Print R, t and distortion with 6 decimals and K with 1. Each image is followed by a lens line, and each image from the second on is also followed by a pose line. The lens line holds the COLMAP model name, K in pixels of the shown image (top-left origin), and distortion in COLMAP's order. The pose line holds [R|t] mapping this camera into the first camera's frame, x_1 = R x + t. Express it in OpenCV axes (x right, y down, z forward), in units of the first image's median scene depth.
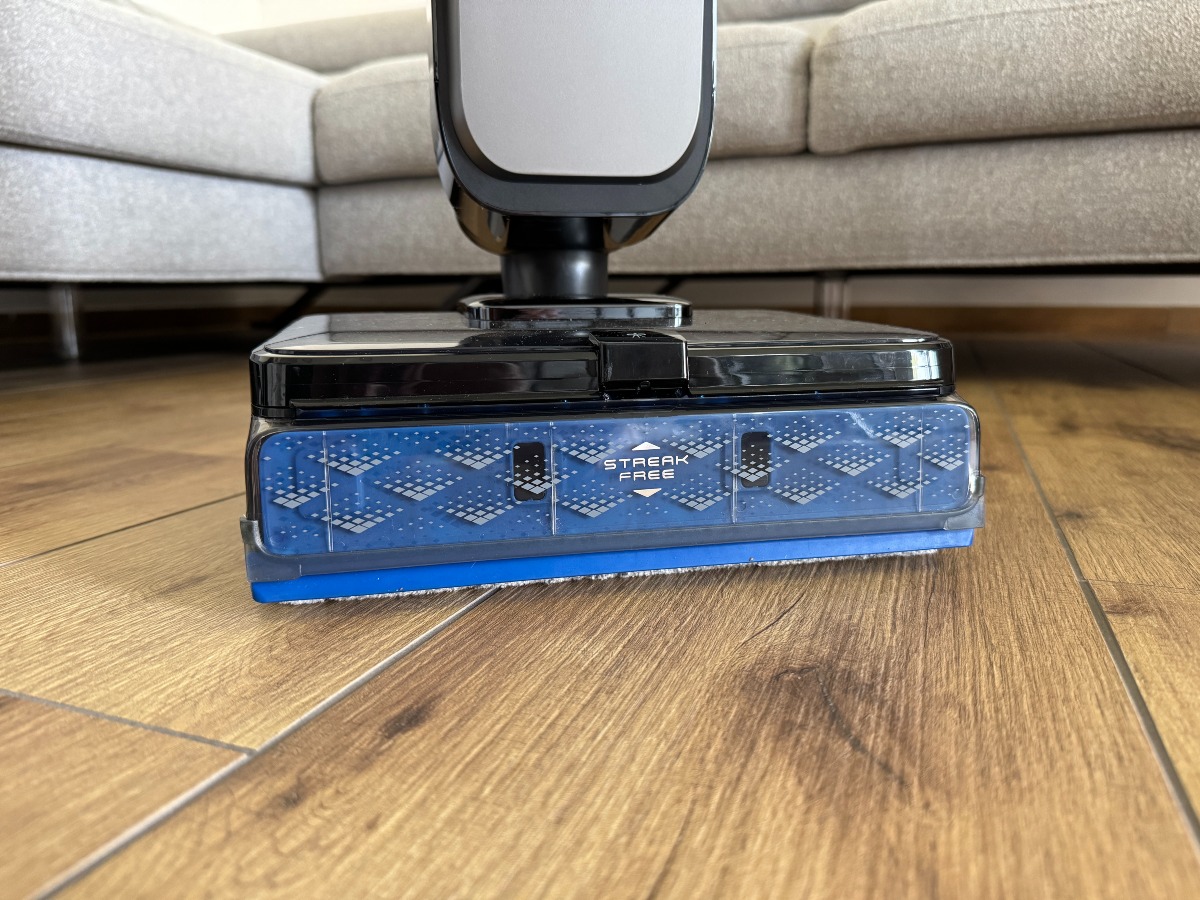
lens RADIAL K [[876.2, 0, 595.9], [0, 876.2, 449.1], [0, 0, 1]] dist [-0.021793, -0.003573]
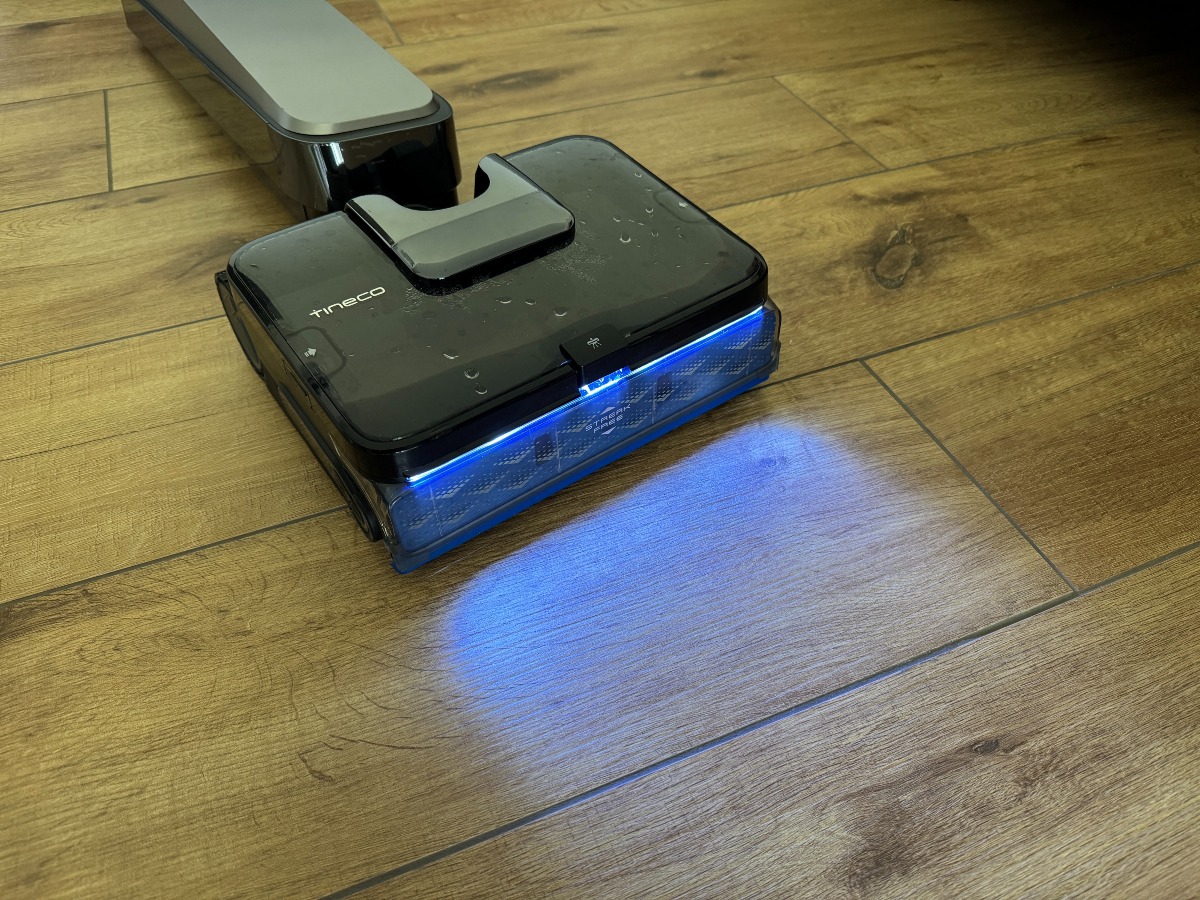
lens RADIAL K [[851.5, 0, 599.7], [0, 851.5, 454.3], [0, 0, 1]] dist [0.072239, -0.141662]
pose [[0.694872, 0.541625, -0.473071, 2.625112], [-0.153334, 0.754296, 0.638377, -1.116387], [0.702596, -0.371053, 0.607189, -0.069475]]
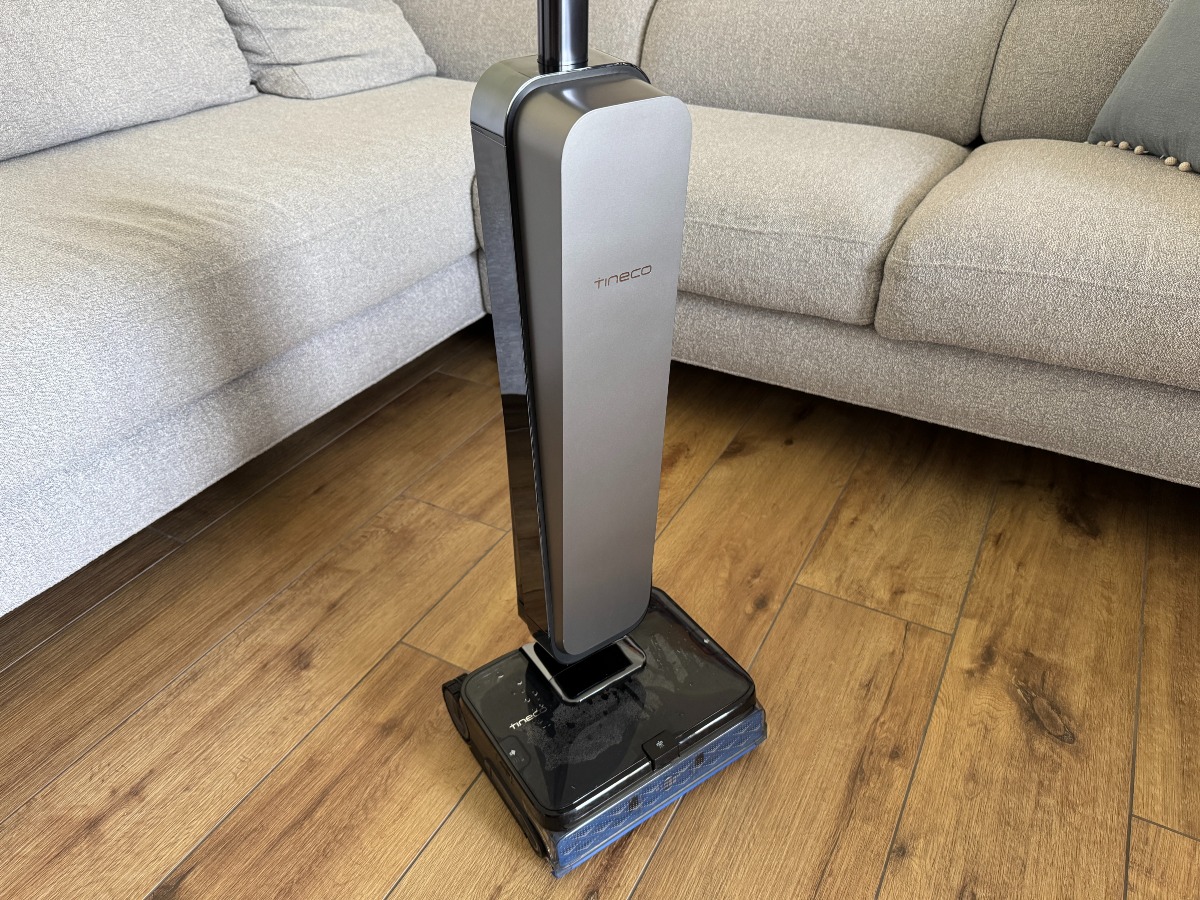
lens RADIAL K [[840.8, 0, 597.2], [0, 840.8, 456.5], [0, 0, 1]] dist [0.120950, -0.239188]
pose [[0.990319, 0.061337, -0.124522, 0.063486], [-0.004693, 0.911355, 0.411594, -2.660945], [0.138730, -0.407025, 0.902821, -0.872757]]
